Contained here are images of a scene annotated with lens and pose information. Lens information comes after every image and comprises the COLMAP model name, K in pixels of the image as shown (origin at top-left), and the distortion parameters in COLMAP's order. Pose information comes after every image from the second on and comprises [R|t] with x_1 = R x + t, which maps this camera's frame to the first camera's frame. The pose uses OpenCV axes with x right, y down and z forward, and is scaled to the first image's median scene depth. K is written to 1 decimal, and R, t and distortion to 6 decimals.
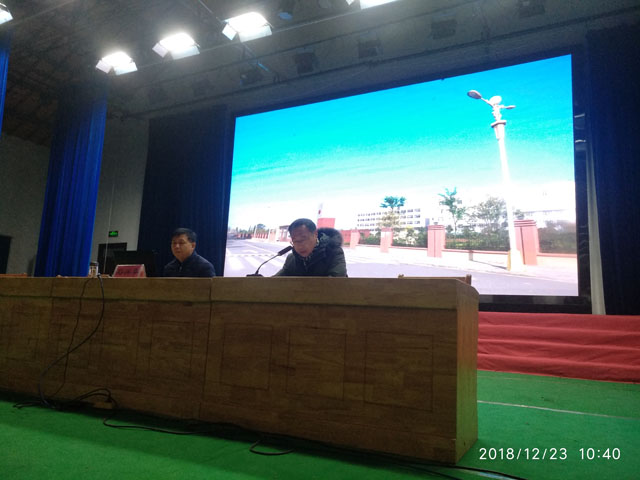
lens RADIAL K [[486.1, 0, 320.0], [0, 486.1, 240.0], [0, 0, 1]] dist [-0.014061, 0.000088]
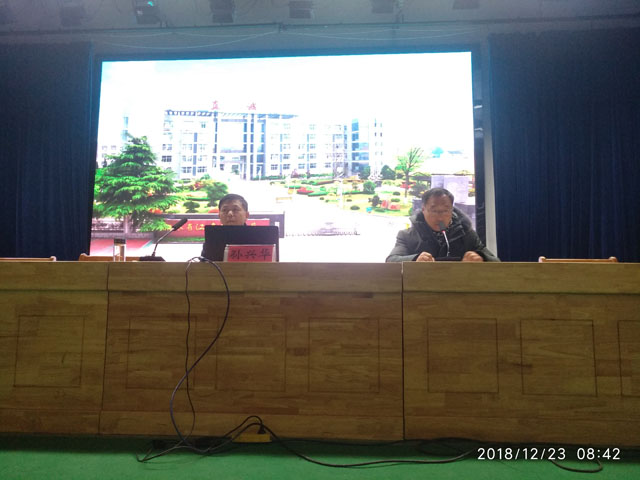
lens RADIAL K [[496.7, 0, 320.0], [0, 496.7, 240.0], [0, 0, 1]] dist [0.002620, -0.002319]
pose [[0.916322, 0.015230, 0.400154, -0.621038], [-0.033322, 0.998711, 0.038295, 0.011644], [-0.399054, -0.048425, 0.915648, 0.273240]]
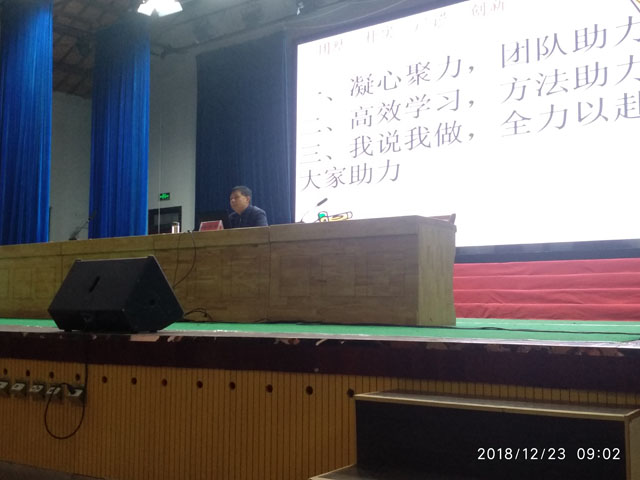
lens RADIAL K [[774.0, 0, 320.0], [0, 774.0, 240.0], [0, 0, 1]] dist [0.003017, -0.003496]
pose [[0.982321, -0.053710, -0.179337, 0.299532], [0.065741, 0.995919, 0.061829, -0.010730], [0.175284, -0.072526, 0.981843, -1.103888]]
